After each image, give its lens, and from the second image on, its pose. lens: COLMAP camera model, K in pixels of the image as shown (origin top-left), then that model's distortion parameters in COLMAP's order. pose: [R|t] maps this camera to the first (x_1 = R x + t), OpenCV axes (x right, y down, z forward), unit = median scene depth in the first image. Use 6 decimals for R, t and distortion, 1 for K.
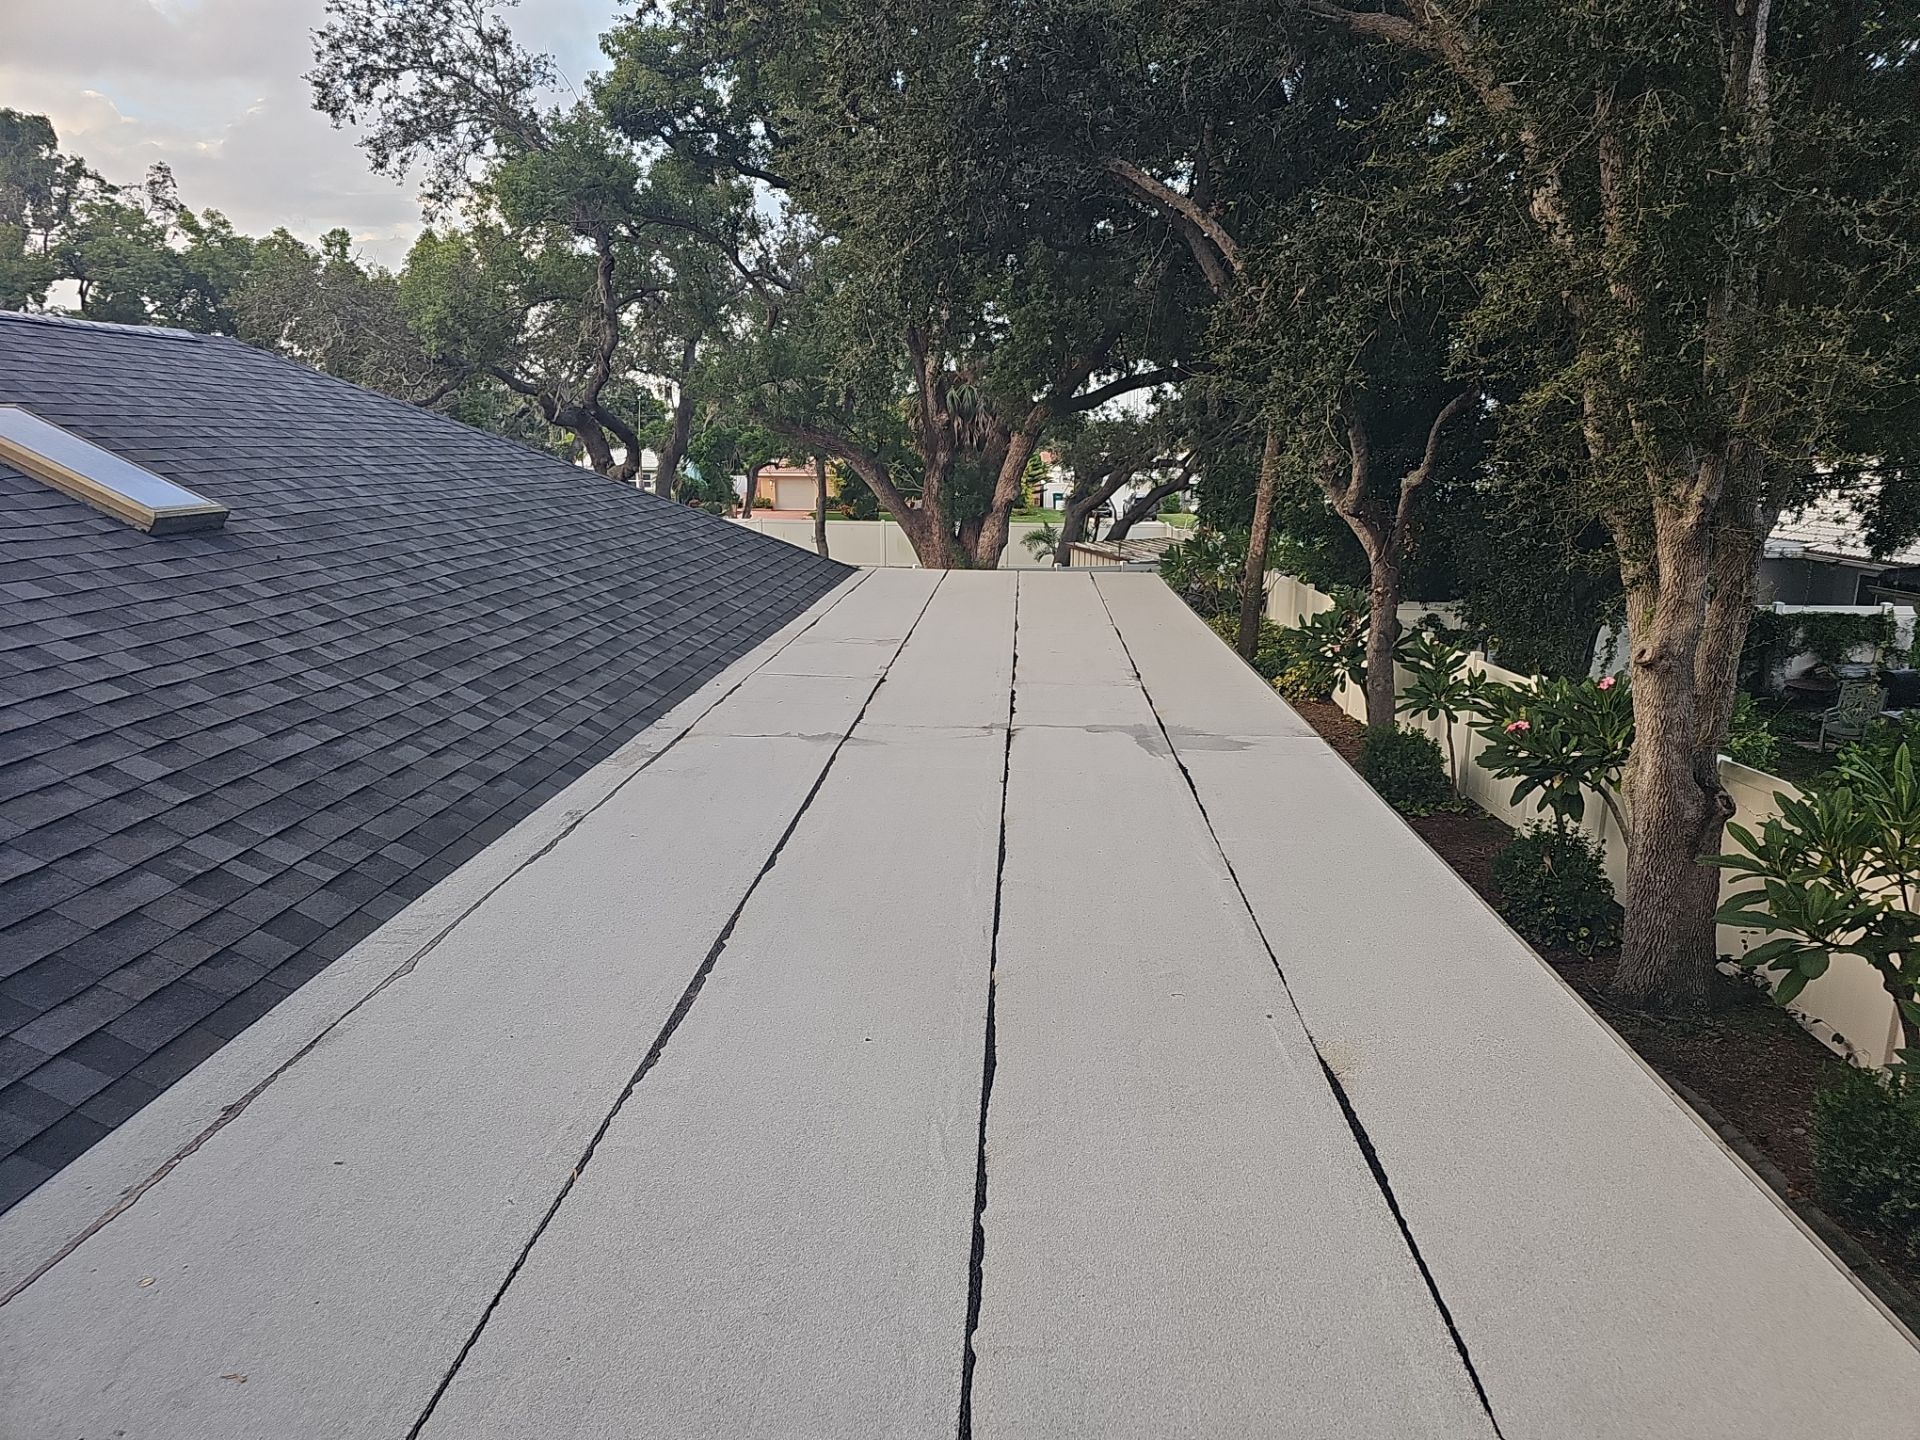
lens RADIAL K [[1244.2, 0, 975.2], [0, 1244.2, 742.5], [0, 0, 1]] dist [0.047338, -0.028459]
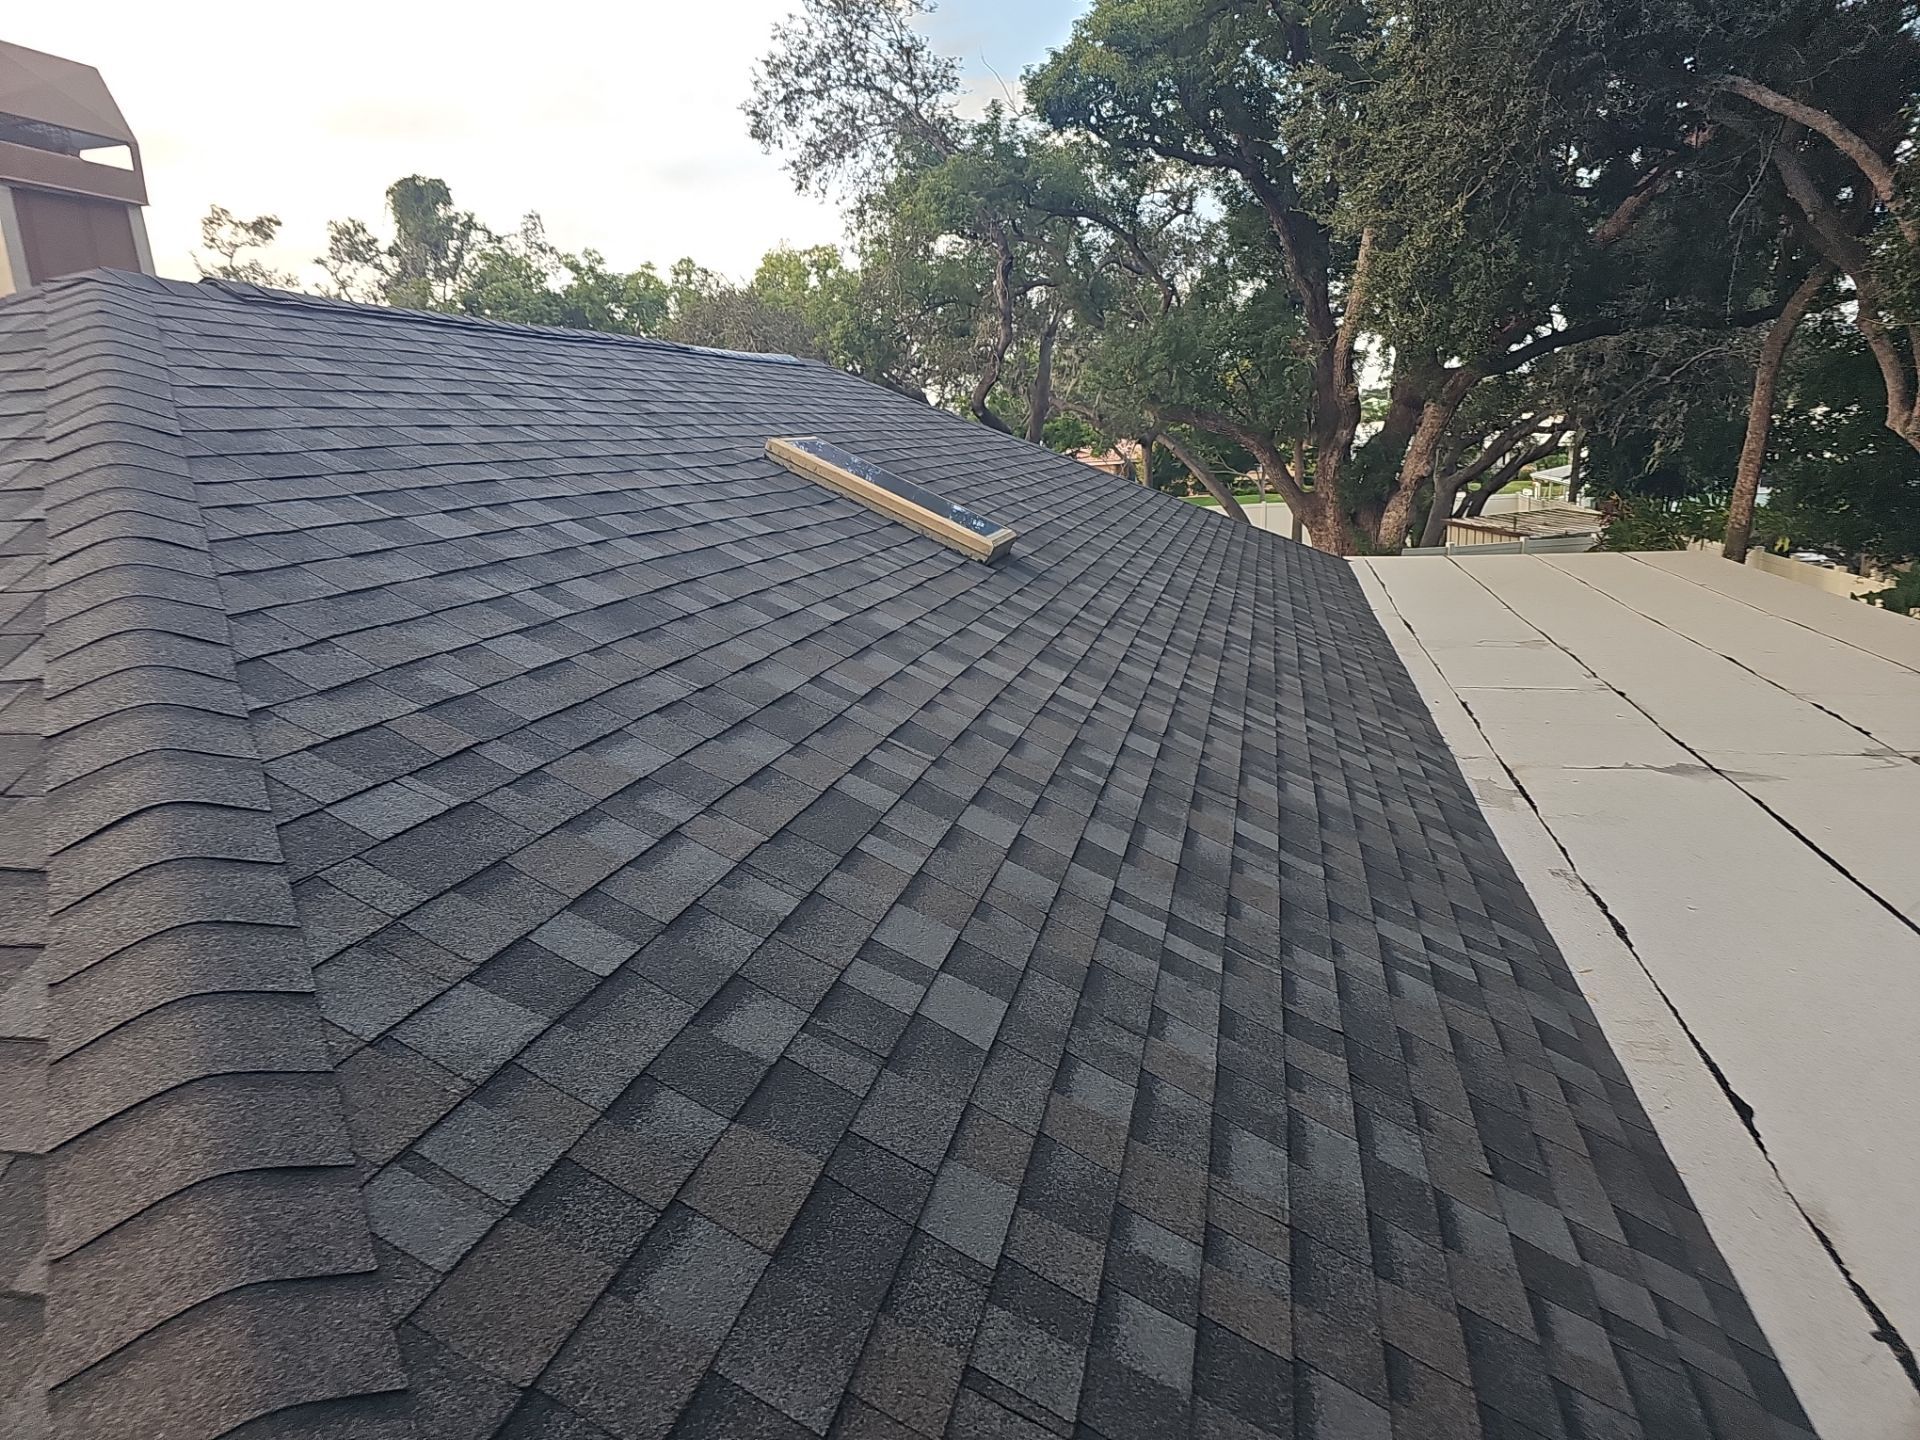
lens RADIAL K [[1244.2, 0, 975.2], [0, 1244.2, 742.5], [0, 0, 1]] dist [0.047338, -0.028459]
pose [[0.978126, -0.006282, -0.207917, -0.106144], [0.008416, 0.999921, 0.009381, -0.008605], [0.207842, -0.010926, 0.978101, 0.016426]]
